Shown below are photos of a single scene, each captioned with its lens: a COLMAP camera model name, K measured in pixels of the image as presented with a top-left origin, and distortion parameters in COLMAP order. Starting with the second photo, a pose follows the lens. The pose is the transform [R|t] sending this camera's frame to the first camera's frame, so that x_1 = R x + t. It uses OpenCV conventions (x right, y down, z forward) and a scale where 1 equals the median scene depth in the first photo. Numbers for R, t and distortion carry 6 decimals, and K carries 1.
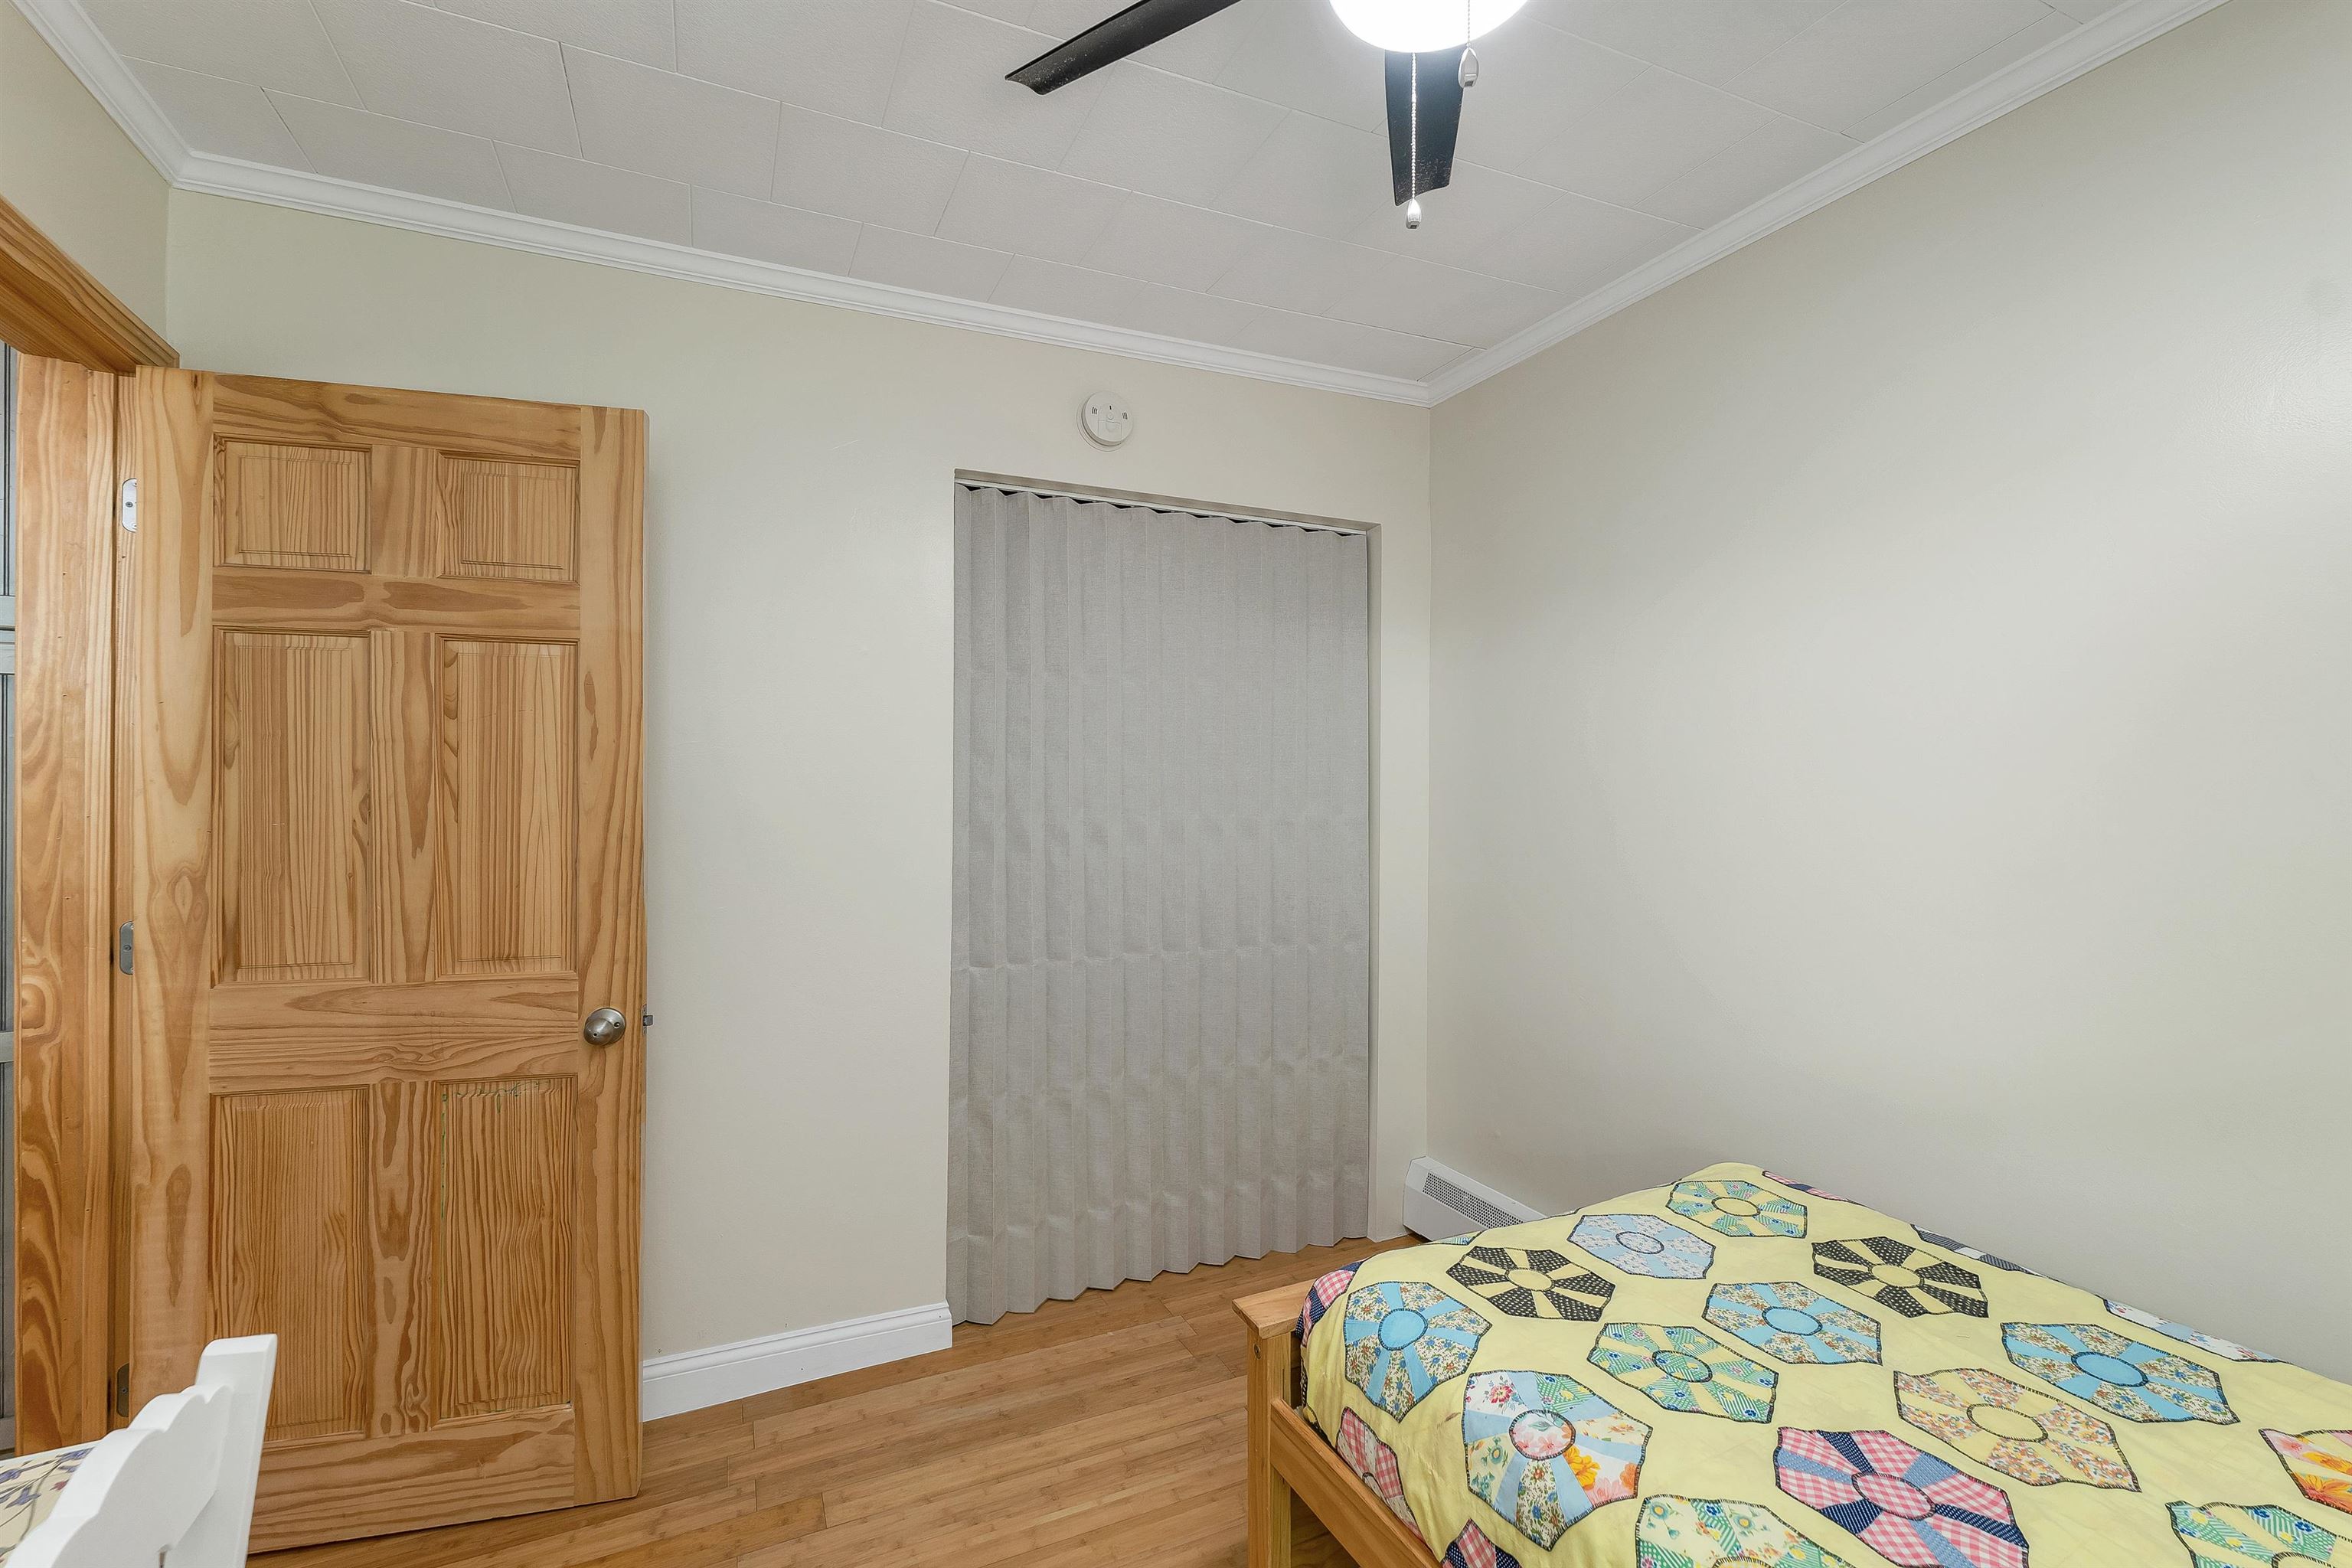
lens RADIAL K [[991.0, 0, 1167.6], [0, 991.0, 787.5], [0, 0, 1]] dist [-0.000167, -0.001022]
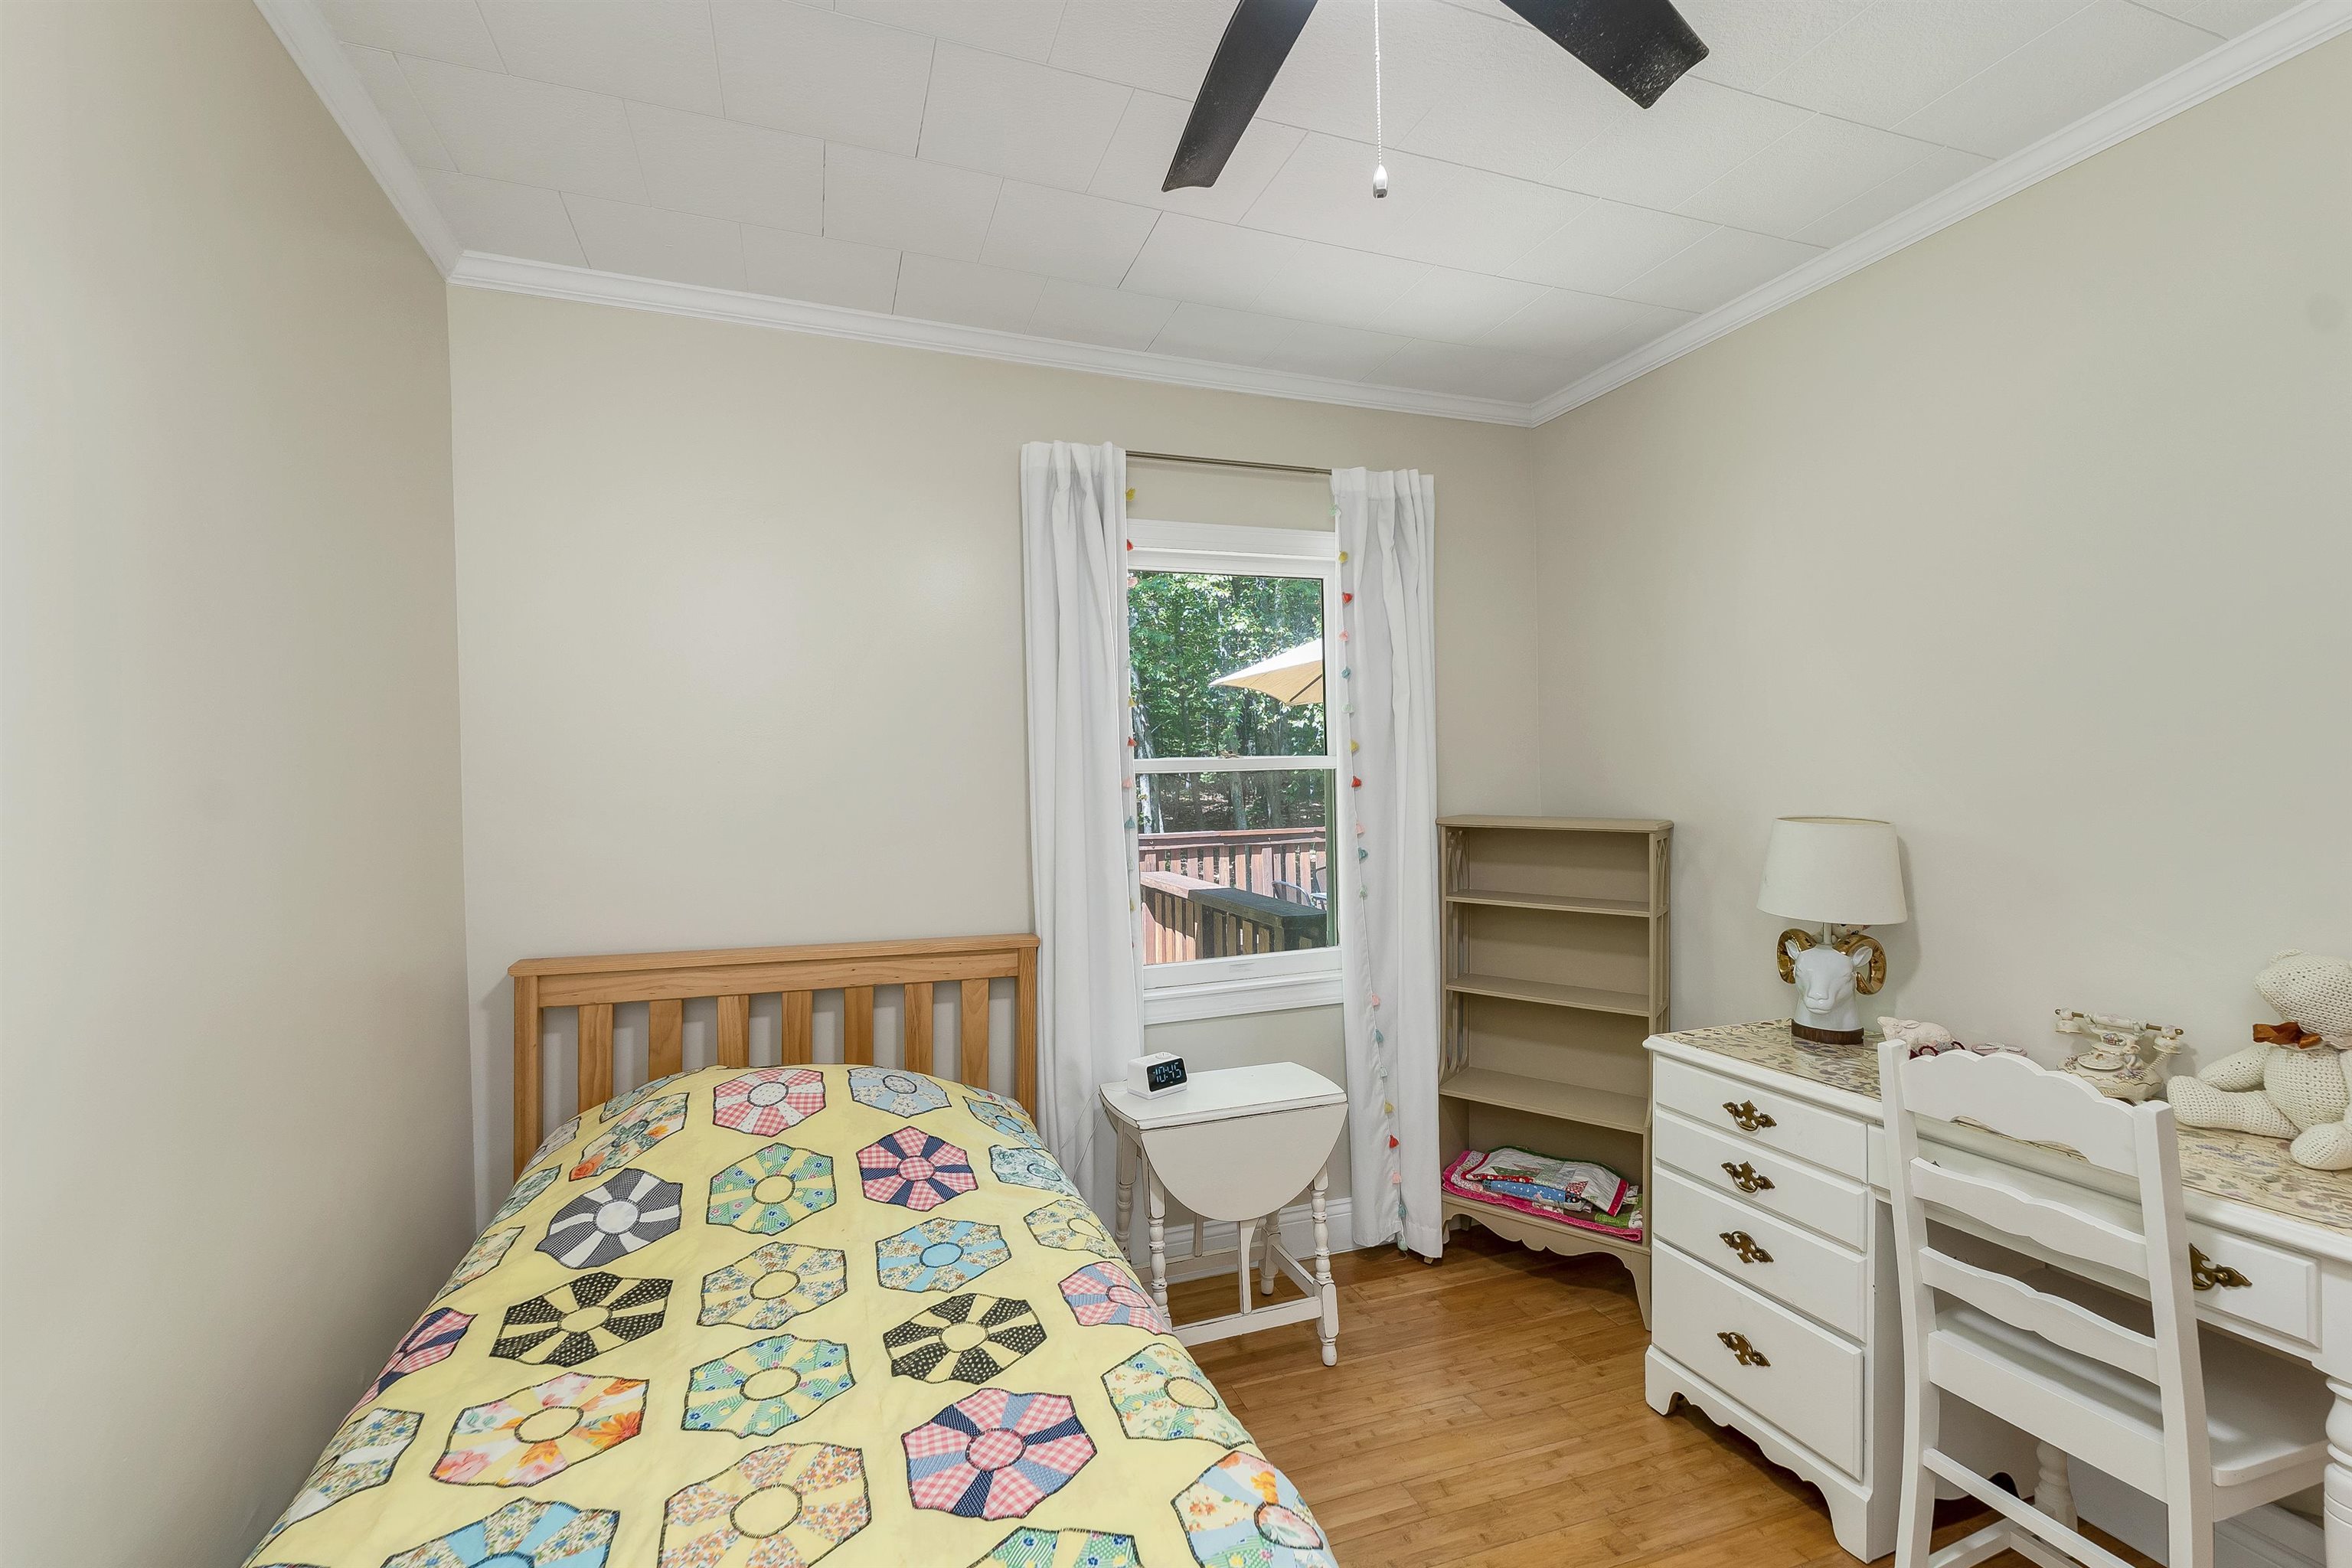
lens RADIAL K [[991.0, 0, 1167.6], [0, 991.0, 787.5], [0, 0, 1]] dist [-0.000167, -0.001022]
pose [[-0.993666, 0.007393, 0.112132, 0.316780], [0.007845, 0.999963, 0.003590, -0.023174], [-0.112101, 0.004447, -0.993687, 1.588506]]
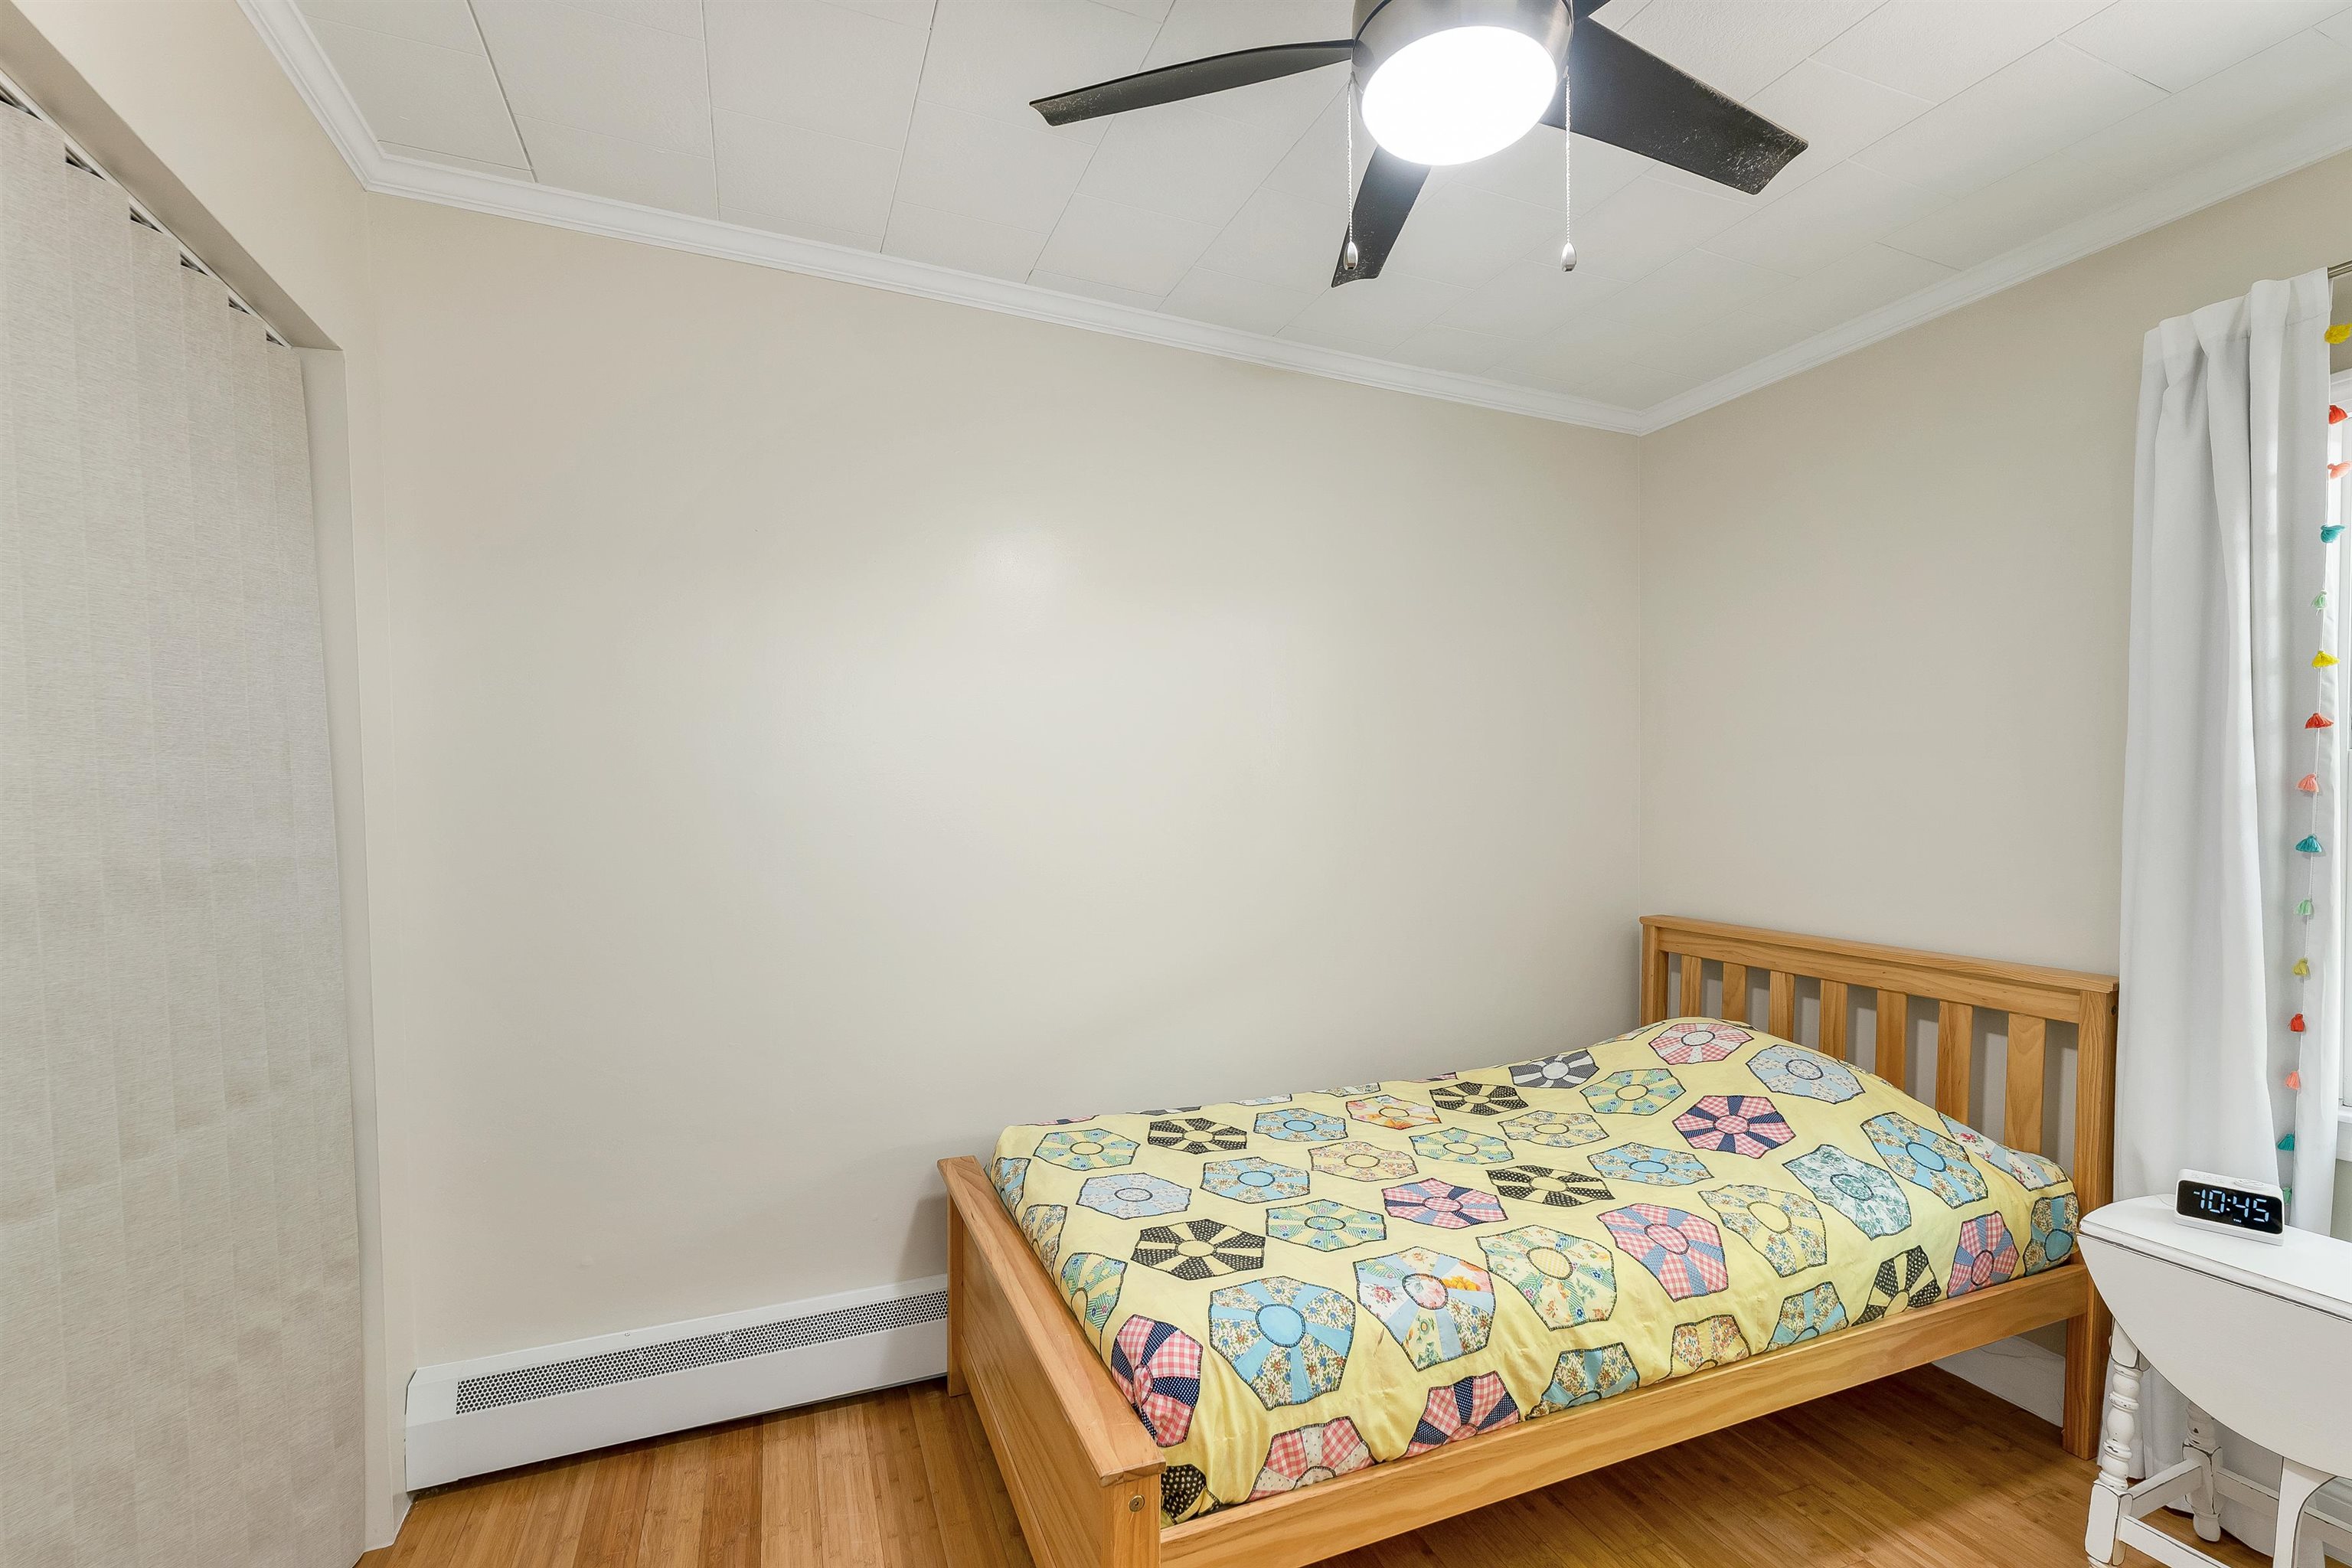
lens RADIAL K [[991.0, 0, 1167.6], [0, 991.0, 787.5], [0, 0, 1]] dist [-0.000167, -0.001022]
pose [[0.068474, 0.011251, 0.997589, -0.824657], [0.001530, 0.999934, -0.011383, -0.010560], [-0.997652, 0.002306, 0.068452, 1.044232]]
